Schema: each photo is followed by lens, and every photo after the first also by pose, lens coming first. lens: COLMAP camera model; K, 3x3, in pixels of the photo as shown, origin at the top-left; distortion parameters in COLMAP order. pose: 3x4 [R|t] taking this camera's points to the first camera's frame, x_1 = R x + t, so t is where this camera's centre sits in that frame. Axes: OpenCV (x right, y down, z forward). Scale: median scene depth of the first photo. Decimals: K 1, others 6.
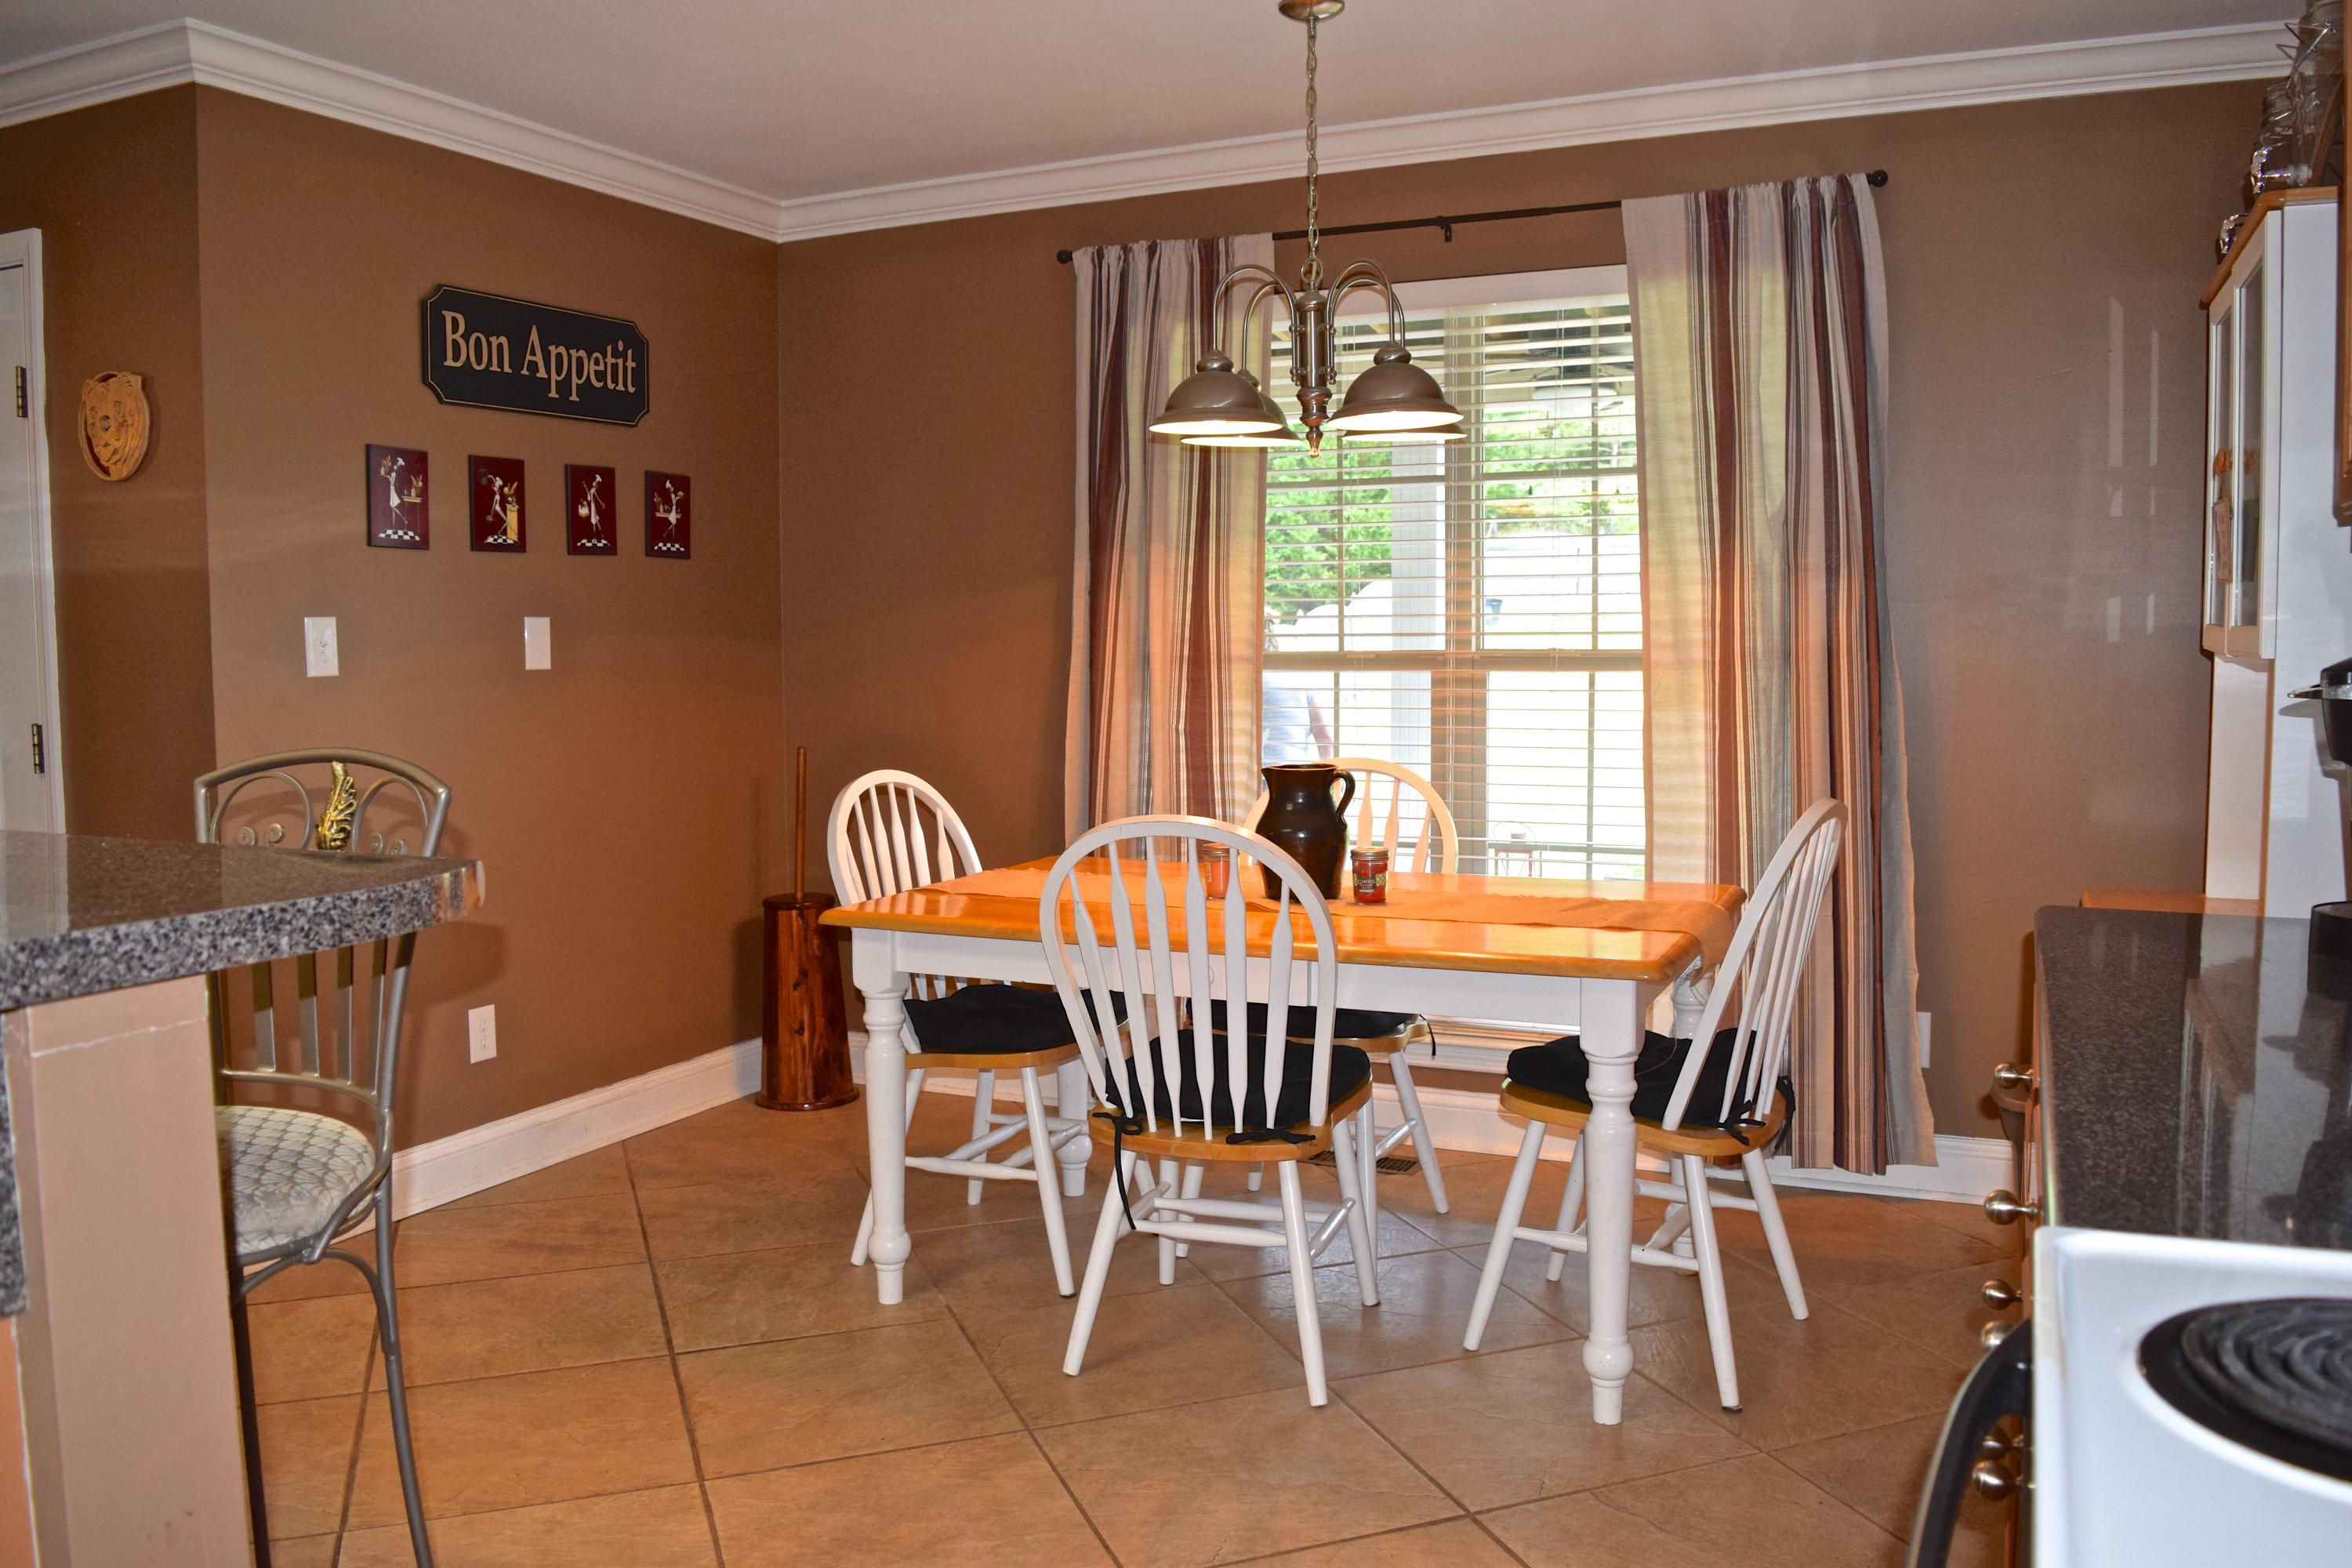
lens RADIAL K [[1805.6, 0, 1185.8], [0, 1805.6, 780.7], [0, 0, 1]] dist [-0.010128, -0.001871]
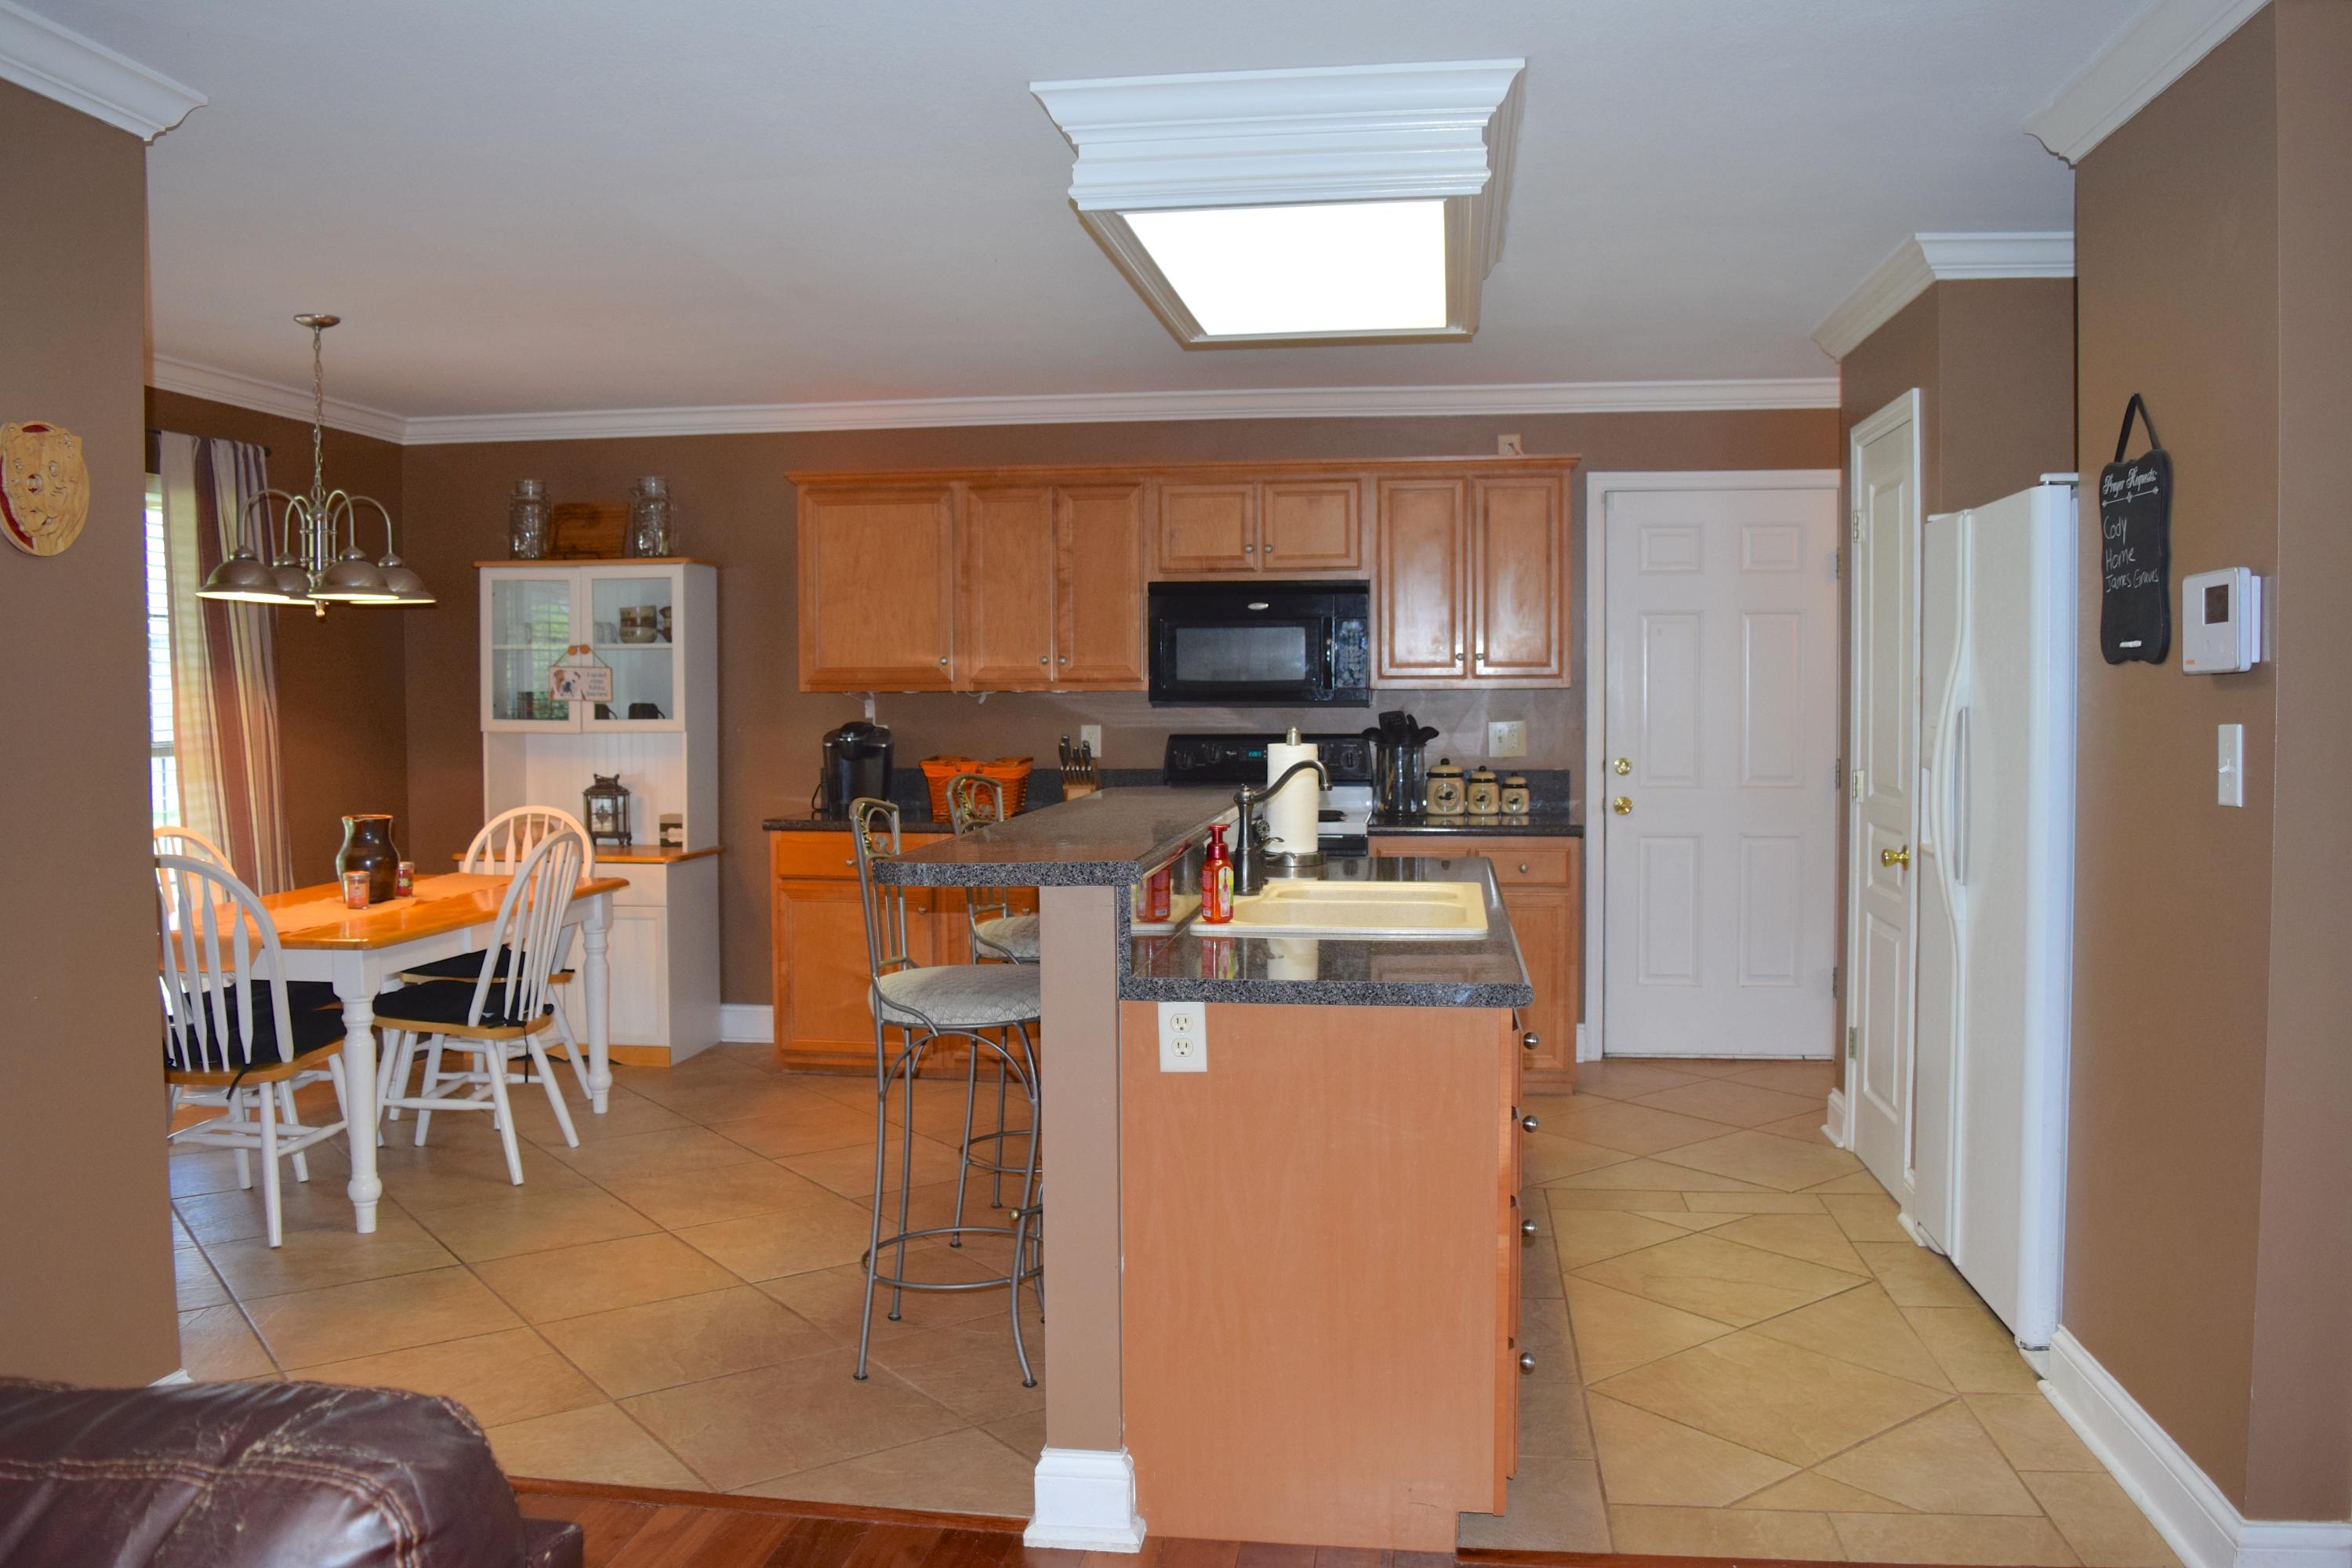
lens RADIAL K [[1860.9, 0, 1170.6], [0, 1860.9, 768.5], [0, 0, 1]] dist [-0.082419, 0.011105]
pose [[-0.271355, -0.024660, 0.962163, -1.499074], [0.091894, 0.994441, 0.051404, -0.060586], [-0.958083, 0.102366, -0.267580, 0.711100]]
